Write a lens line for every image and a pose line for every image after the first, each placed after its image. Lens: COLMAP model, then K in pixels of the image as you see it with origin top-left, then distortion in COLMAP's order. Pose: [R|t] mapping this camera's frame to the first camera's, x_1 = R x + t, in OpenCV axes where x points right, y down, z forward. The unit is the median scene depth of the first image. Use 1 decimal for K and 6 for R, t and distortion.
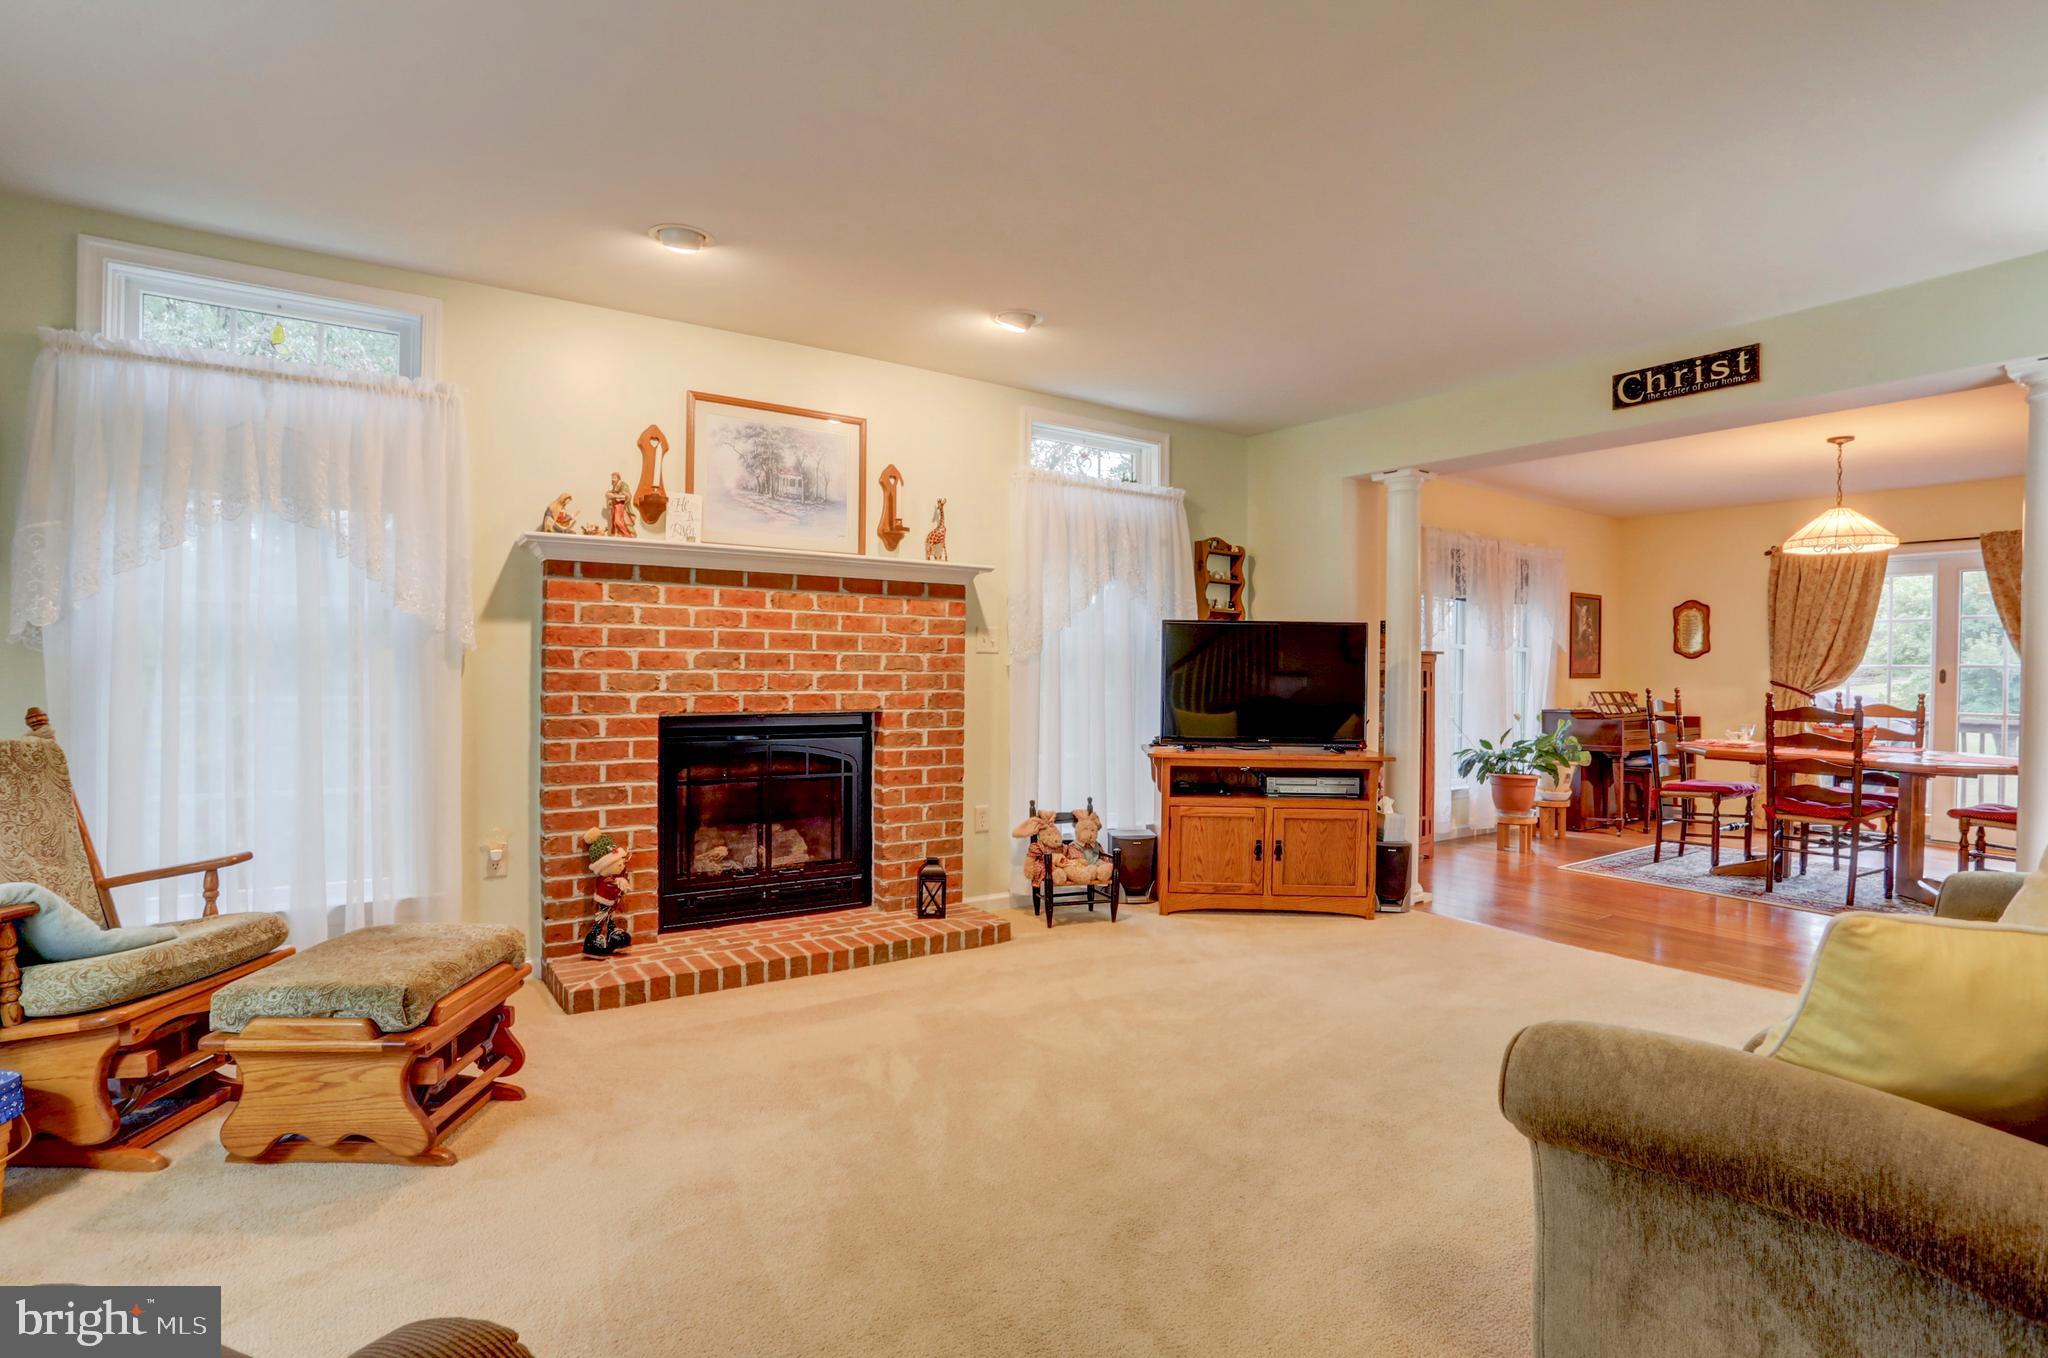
lens RADIAL K [[1000.5, 0, 1024.0], [0, 1000.5, 679.0], [0, 0, 1]] dist [-0.072617, 0.030156]
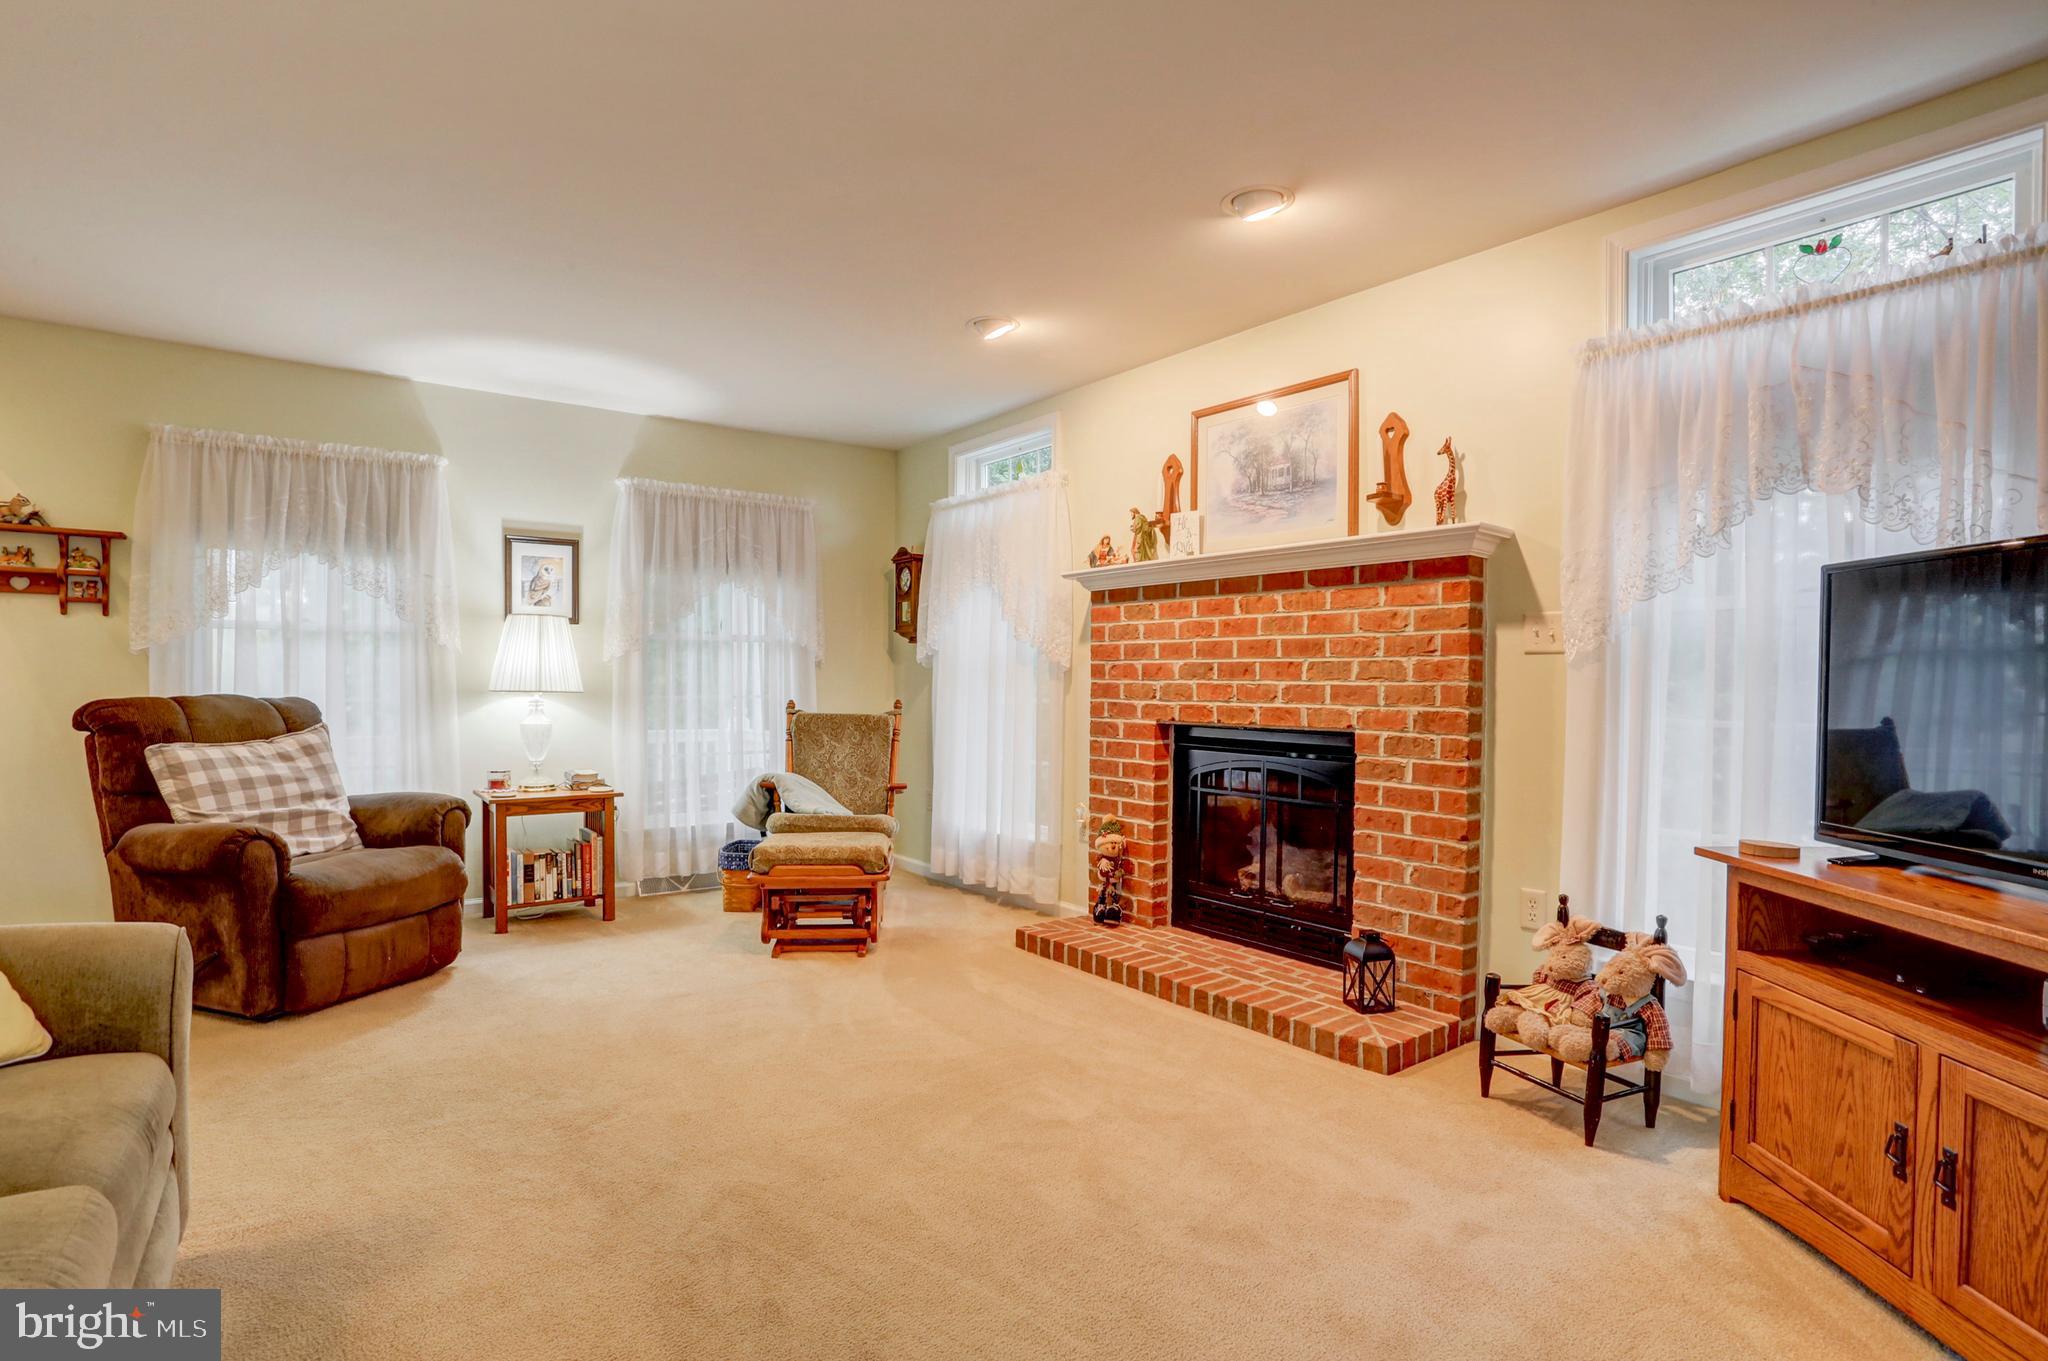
lens RADIAL K [[1000.5, 0, 1024.0], [0, 1000.5, 680.5], [0, 0, 1]] dist [-0.072617, 0.030156]
pose [[0.050281, -0.004999, -0.998723, 0.658509], [-0.011725, 0.999916, -0.005595, -0.000941], [0.998666, 0.011991, 0.050218, 0.729894]]
